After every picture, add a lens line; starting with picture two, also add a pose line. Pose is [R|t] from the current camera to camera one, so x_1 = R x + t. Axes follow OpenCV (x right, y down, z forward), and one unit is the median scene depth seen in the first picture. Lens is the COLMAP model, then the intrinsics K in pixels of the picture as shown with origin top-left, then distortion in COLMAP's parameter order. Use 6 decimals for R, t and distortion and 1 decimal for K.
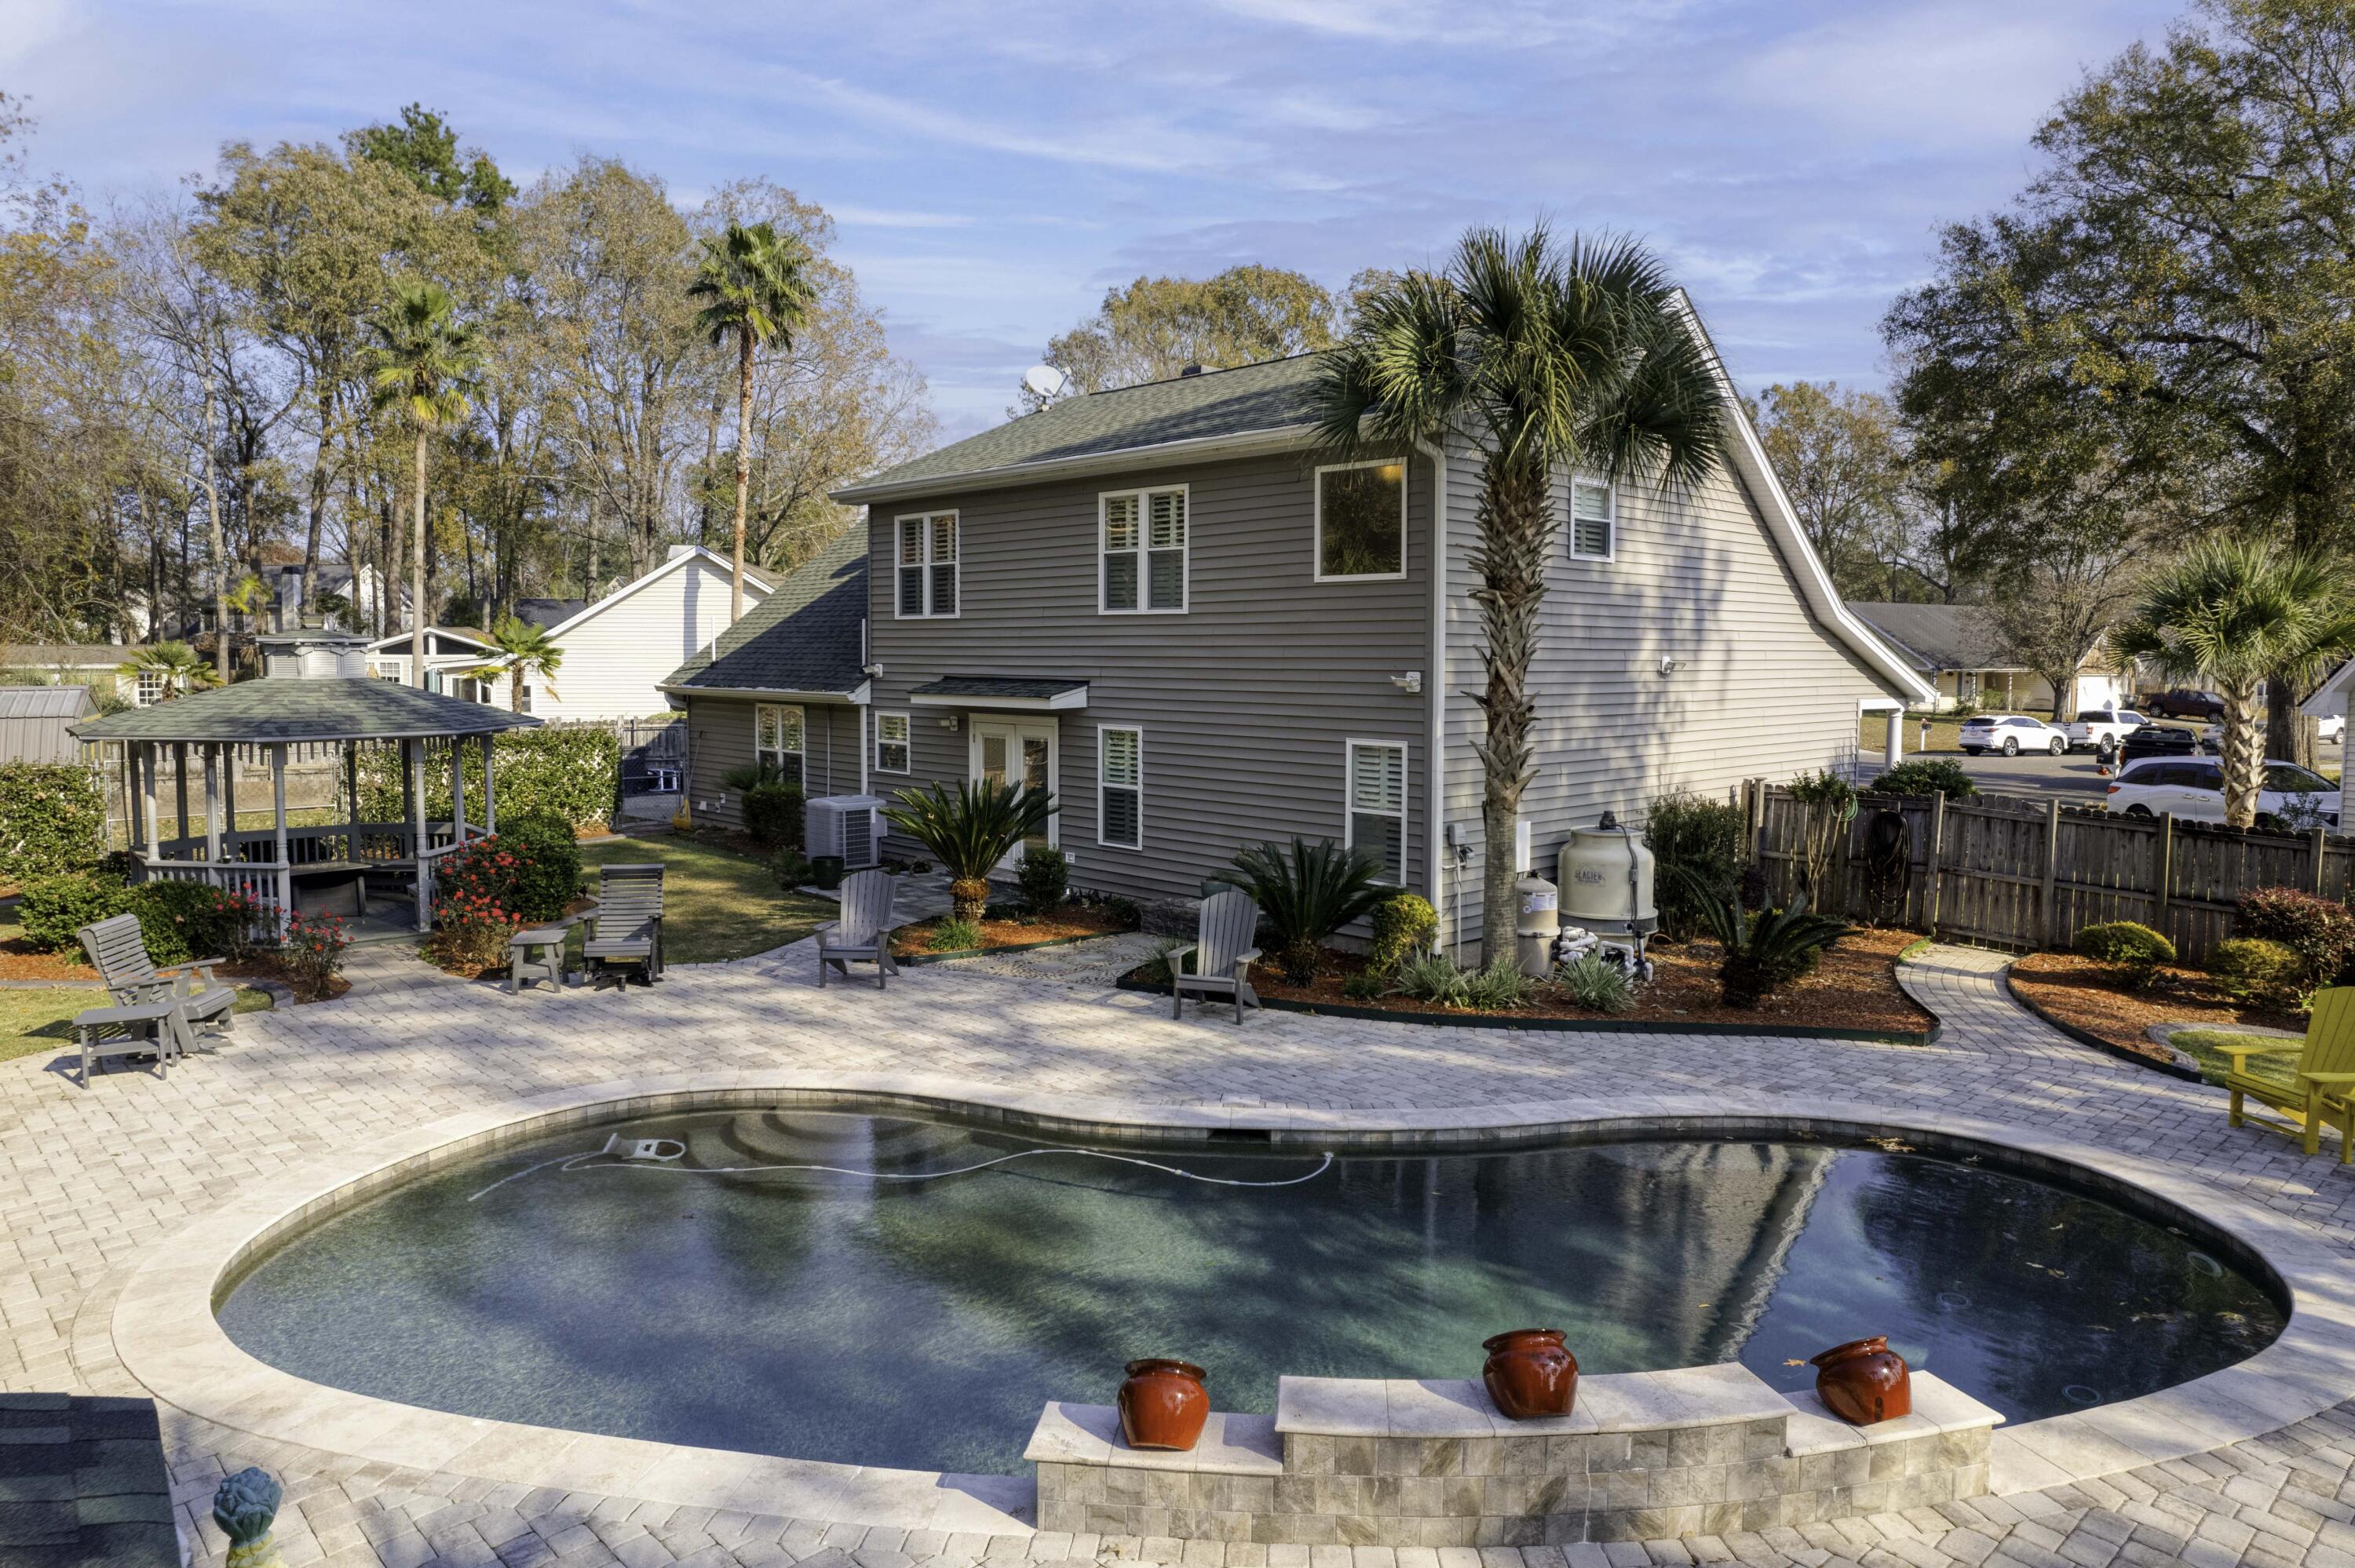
lens RADIAL K [[1526.1, 0, 1184.9], [0, 1526.1, 746.9], [0, 0, 1]] dist [-0.079913, 0.074067]
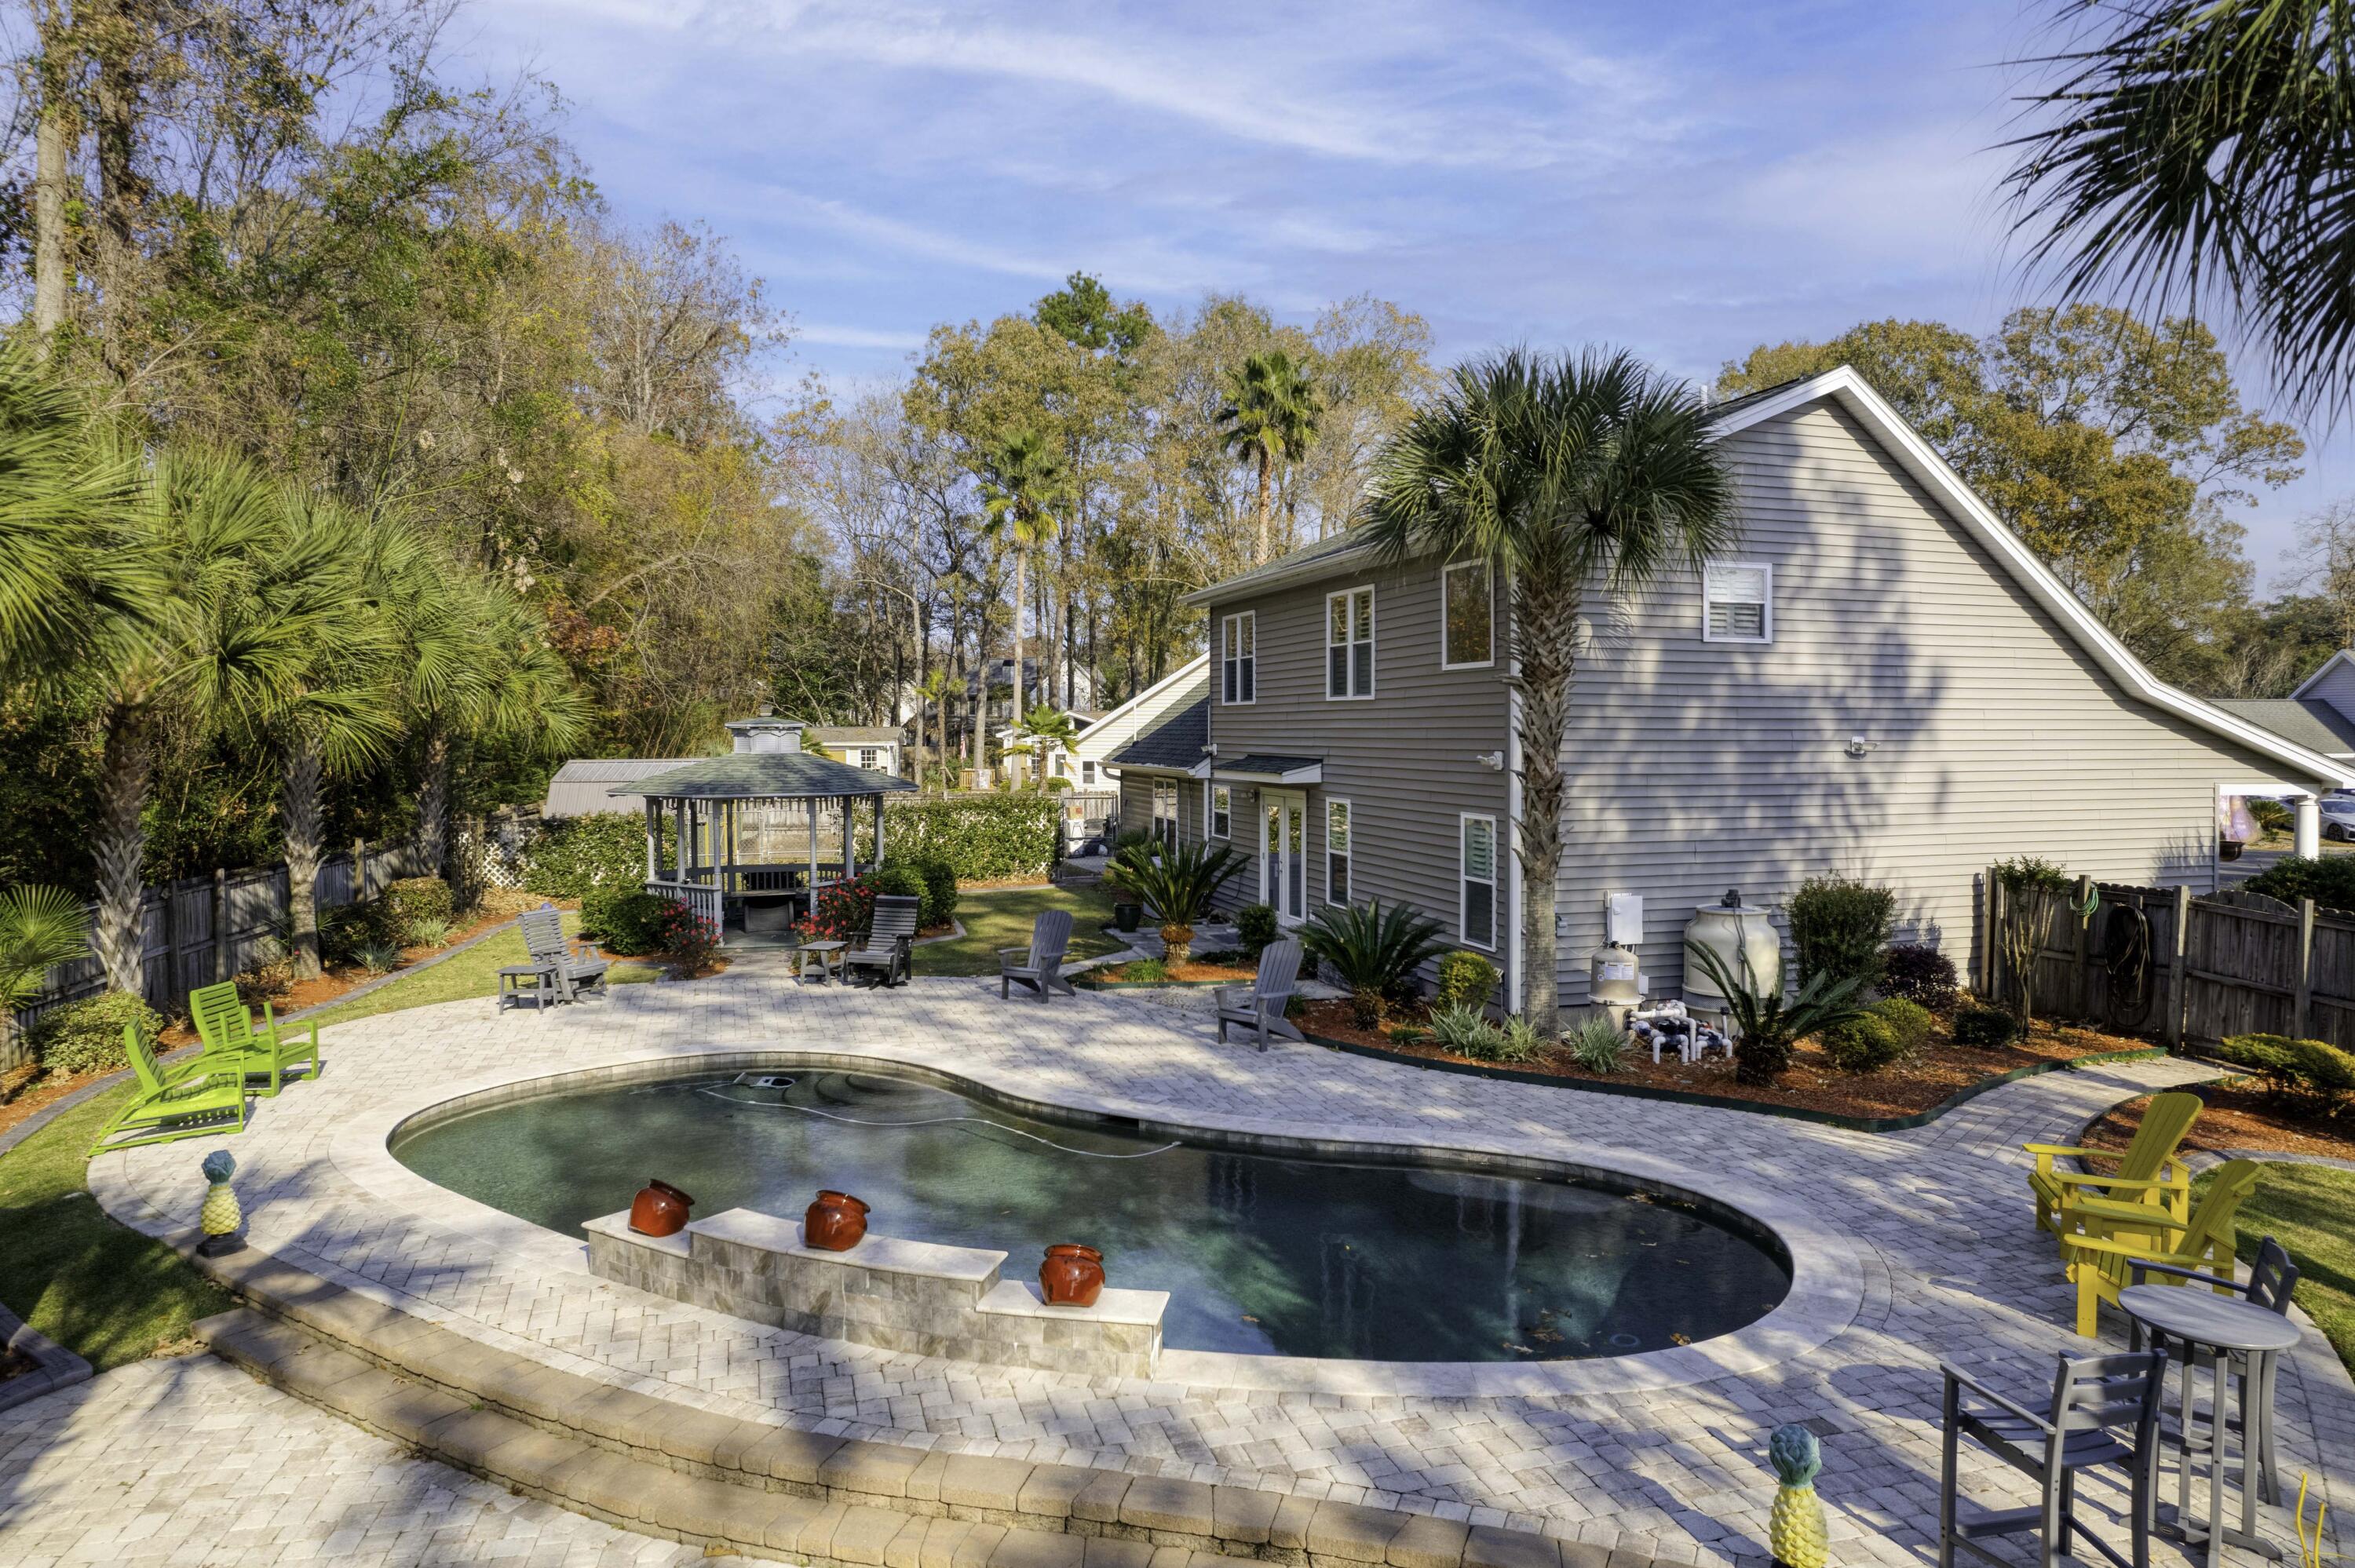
lens RADIAL K [[1526.1, 0, 1184.9], [0, 1526.1, 746.9], [0, 0, 1]] dist [-0.079913, 0.074067]
pose [[0.893802, 0.002069, -0.448457, 0.363223], [-0.025570, 0.998598, -0.046355, 0.003066], [0.447732, 0.052899, 0.892602, -0.058763]]
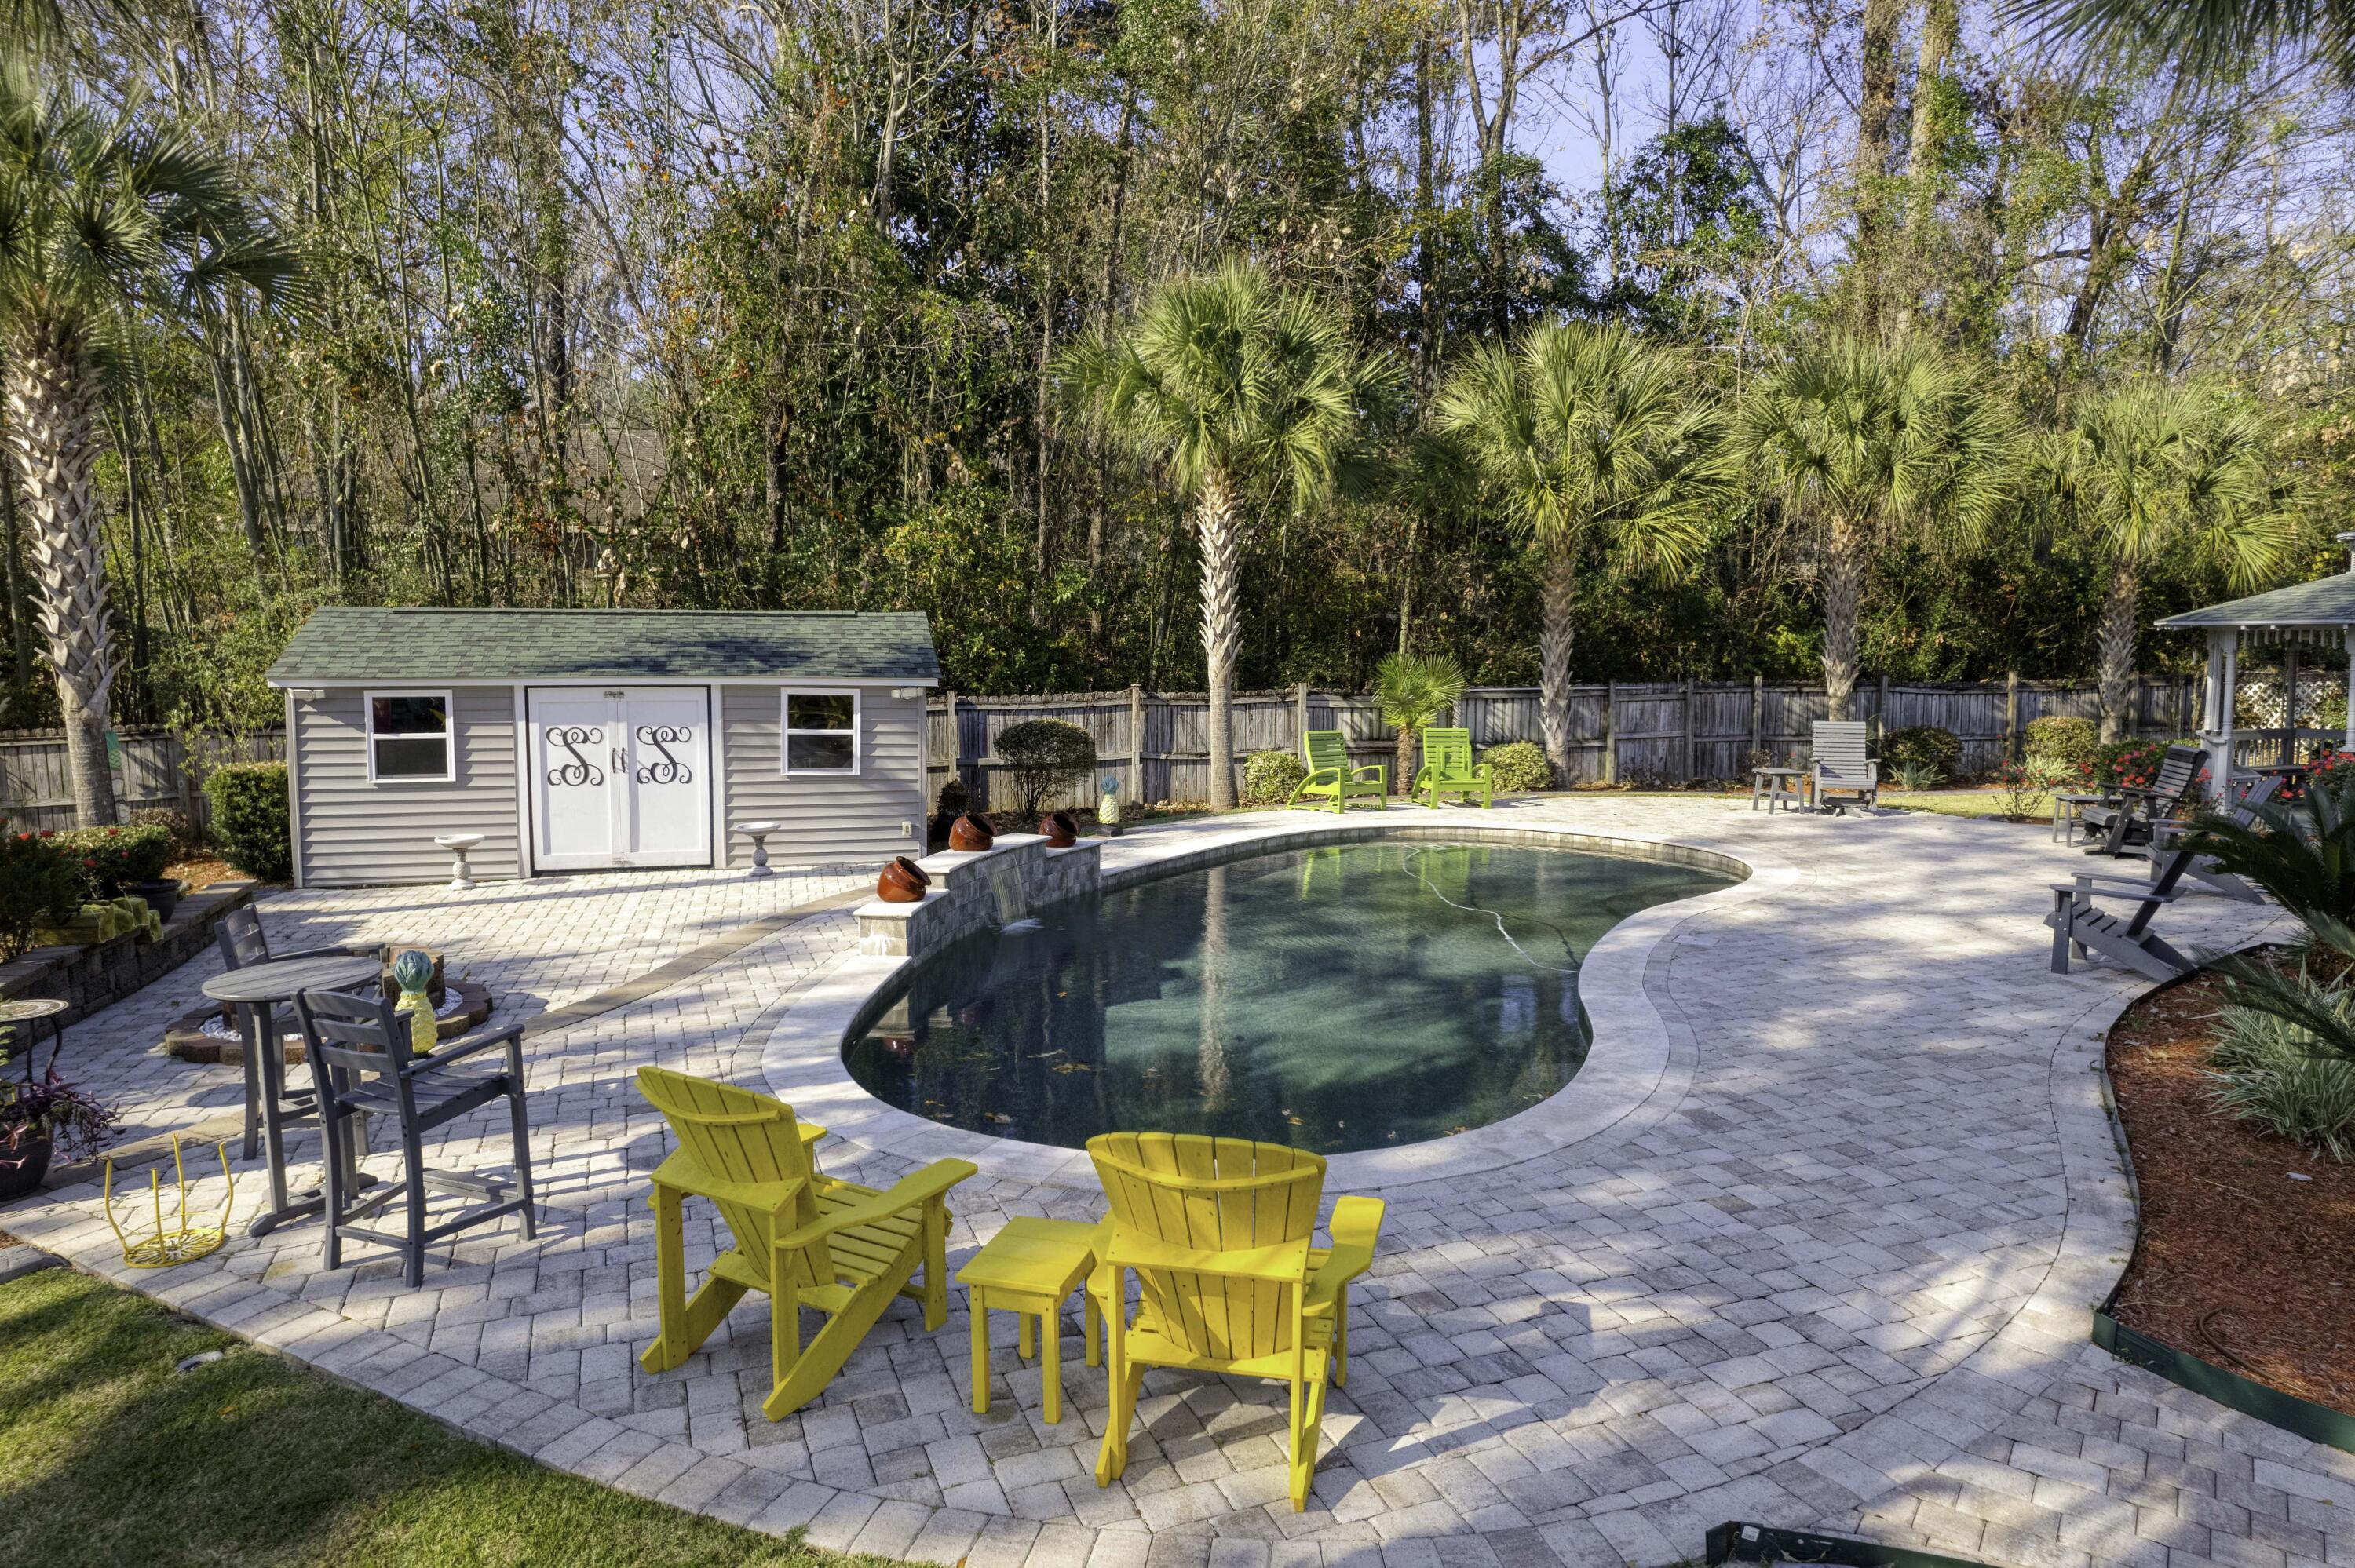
lens RADIAL K [[1526.1, 0, 1184.9], [0, 1526.1, 746.9], [0, 0, 1]] dist [-0.079913, 0.074067]
pose [[-0.391410, 0.069528, -0.917586, 0.633007], [-0.060961, 0.992992, 0.101246, 0.018037], [0.918195, 0.095566, -0.384429, 0.646848]]
